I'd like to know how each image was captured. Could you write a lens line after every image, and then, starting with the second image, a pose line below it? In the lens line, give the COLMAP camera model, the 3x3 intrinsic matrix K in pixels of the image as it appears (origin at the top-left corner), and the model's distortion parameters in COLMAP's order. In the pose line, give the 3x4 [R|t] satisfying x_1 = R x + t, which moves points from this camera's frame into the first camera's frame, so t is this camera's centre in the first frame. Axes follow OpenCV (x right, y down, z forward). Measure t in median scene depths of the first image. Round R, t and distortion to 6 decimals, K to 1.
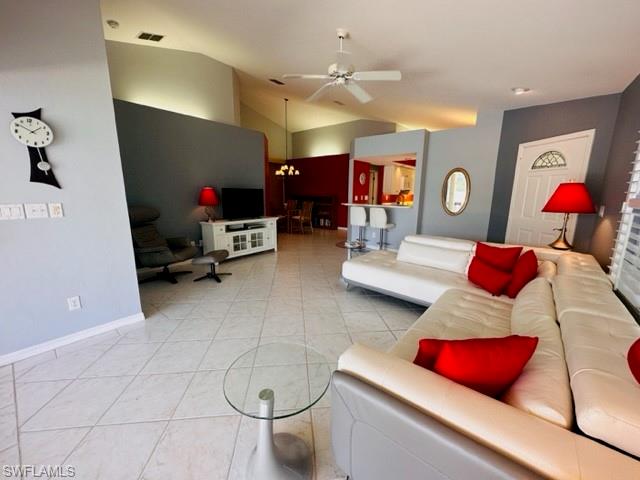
lens RADIAL K [[254.9, 0, 320.0], [0, 254.9, 240.0], [0, 0, 1]] dist [-0.001596, 0.000389]
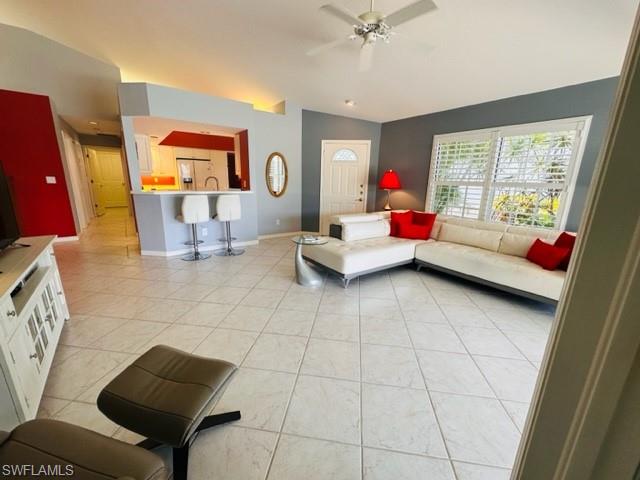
lens RADIAL K [[254.9, 0, 320.0], [0, 254.9, 240.0], [0, 0, 1]] dist [-0.001596, 0.000389]
pose [[0.240222, -0.229671, 0.943157, -0.610291], [0.159819, 0.967706, 0.194943, -0.128063], [-0.957471, 0.103905, 0.269170, 0.699988]]
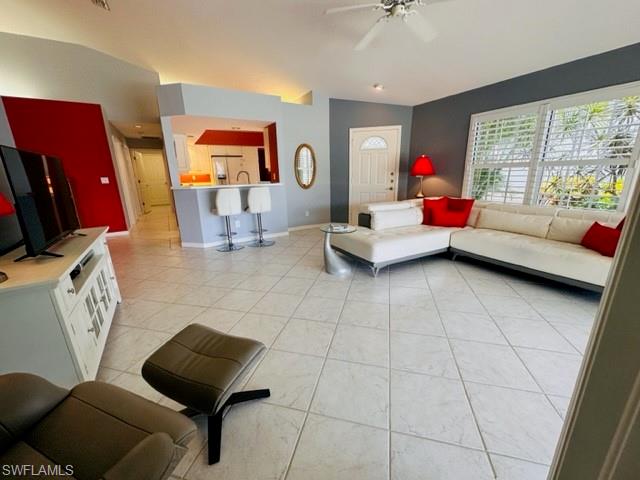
lens RADIAL K [[254.9, 0, 320.0], [0, 254.9, 240.0], [0, 0, 1]] dist [-0.001596, 0.000389]
pose [[0.348532, -0.256376, 0.901553, -0.607760], [0.197844, 0.960315, 0.196602, -0.111464], [-0.916179, 0.109845, 0.385423, 0.695300]]
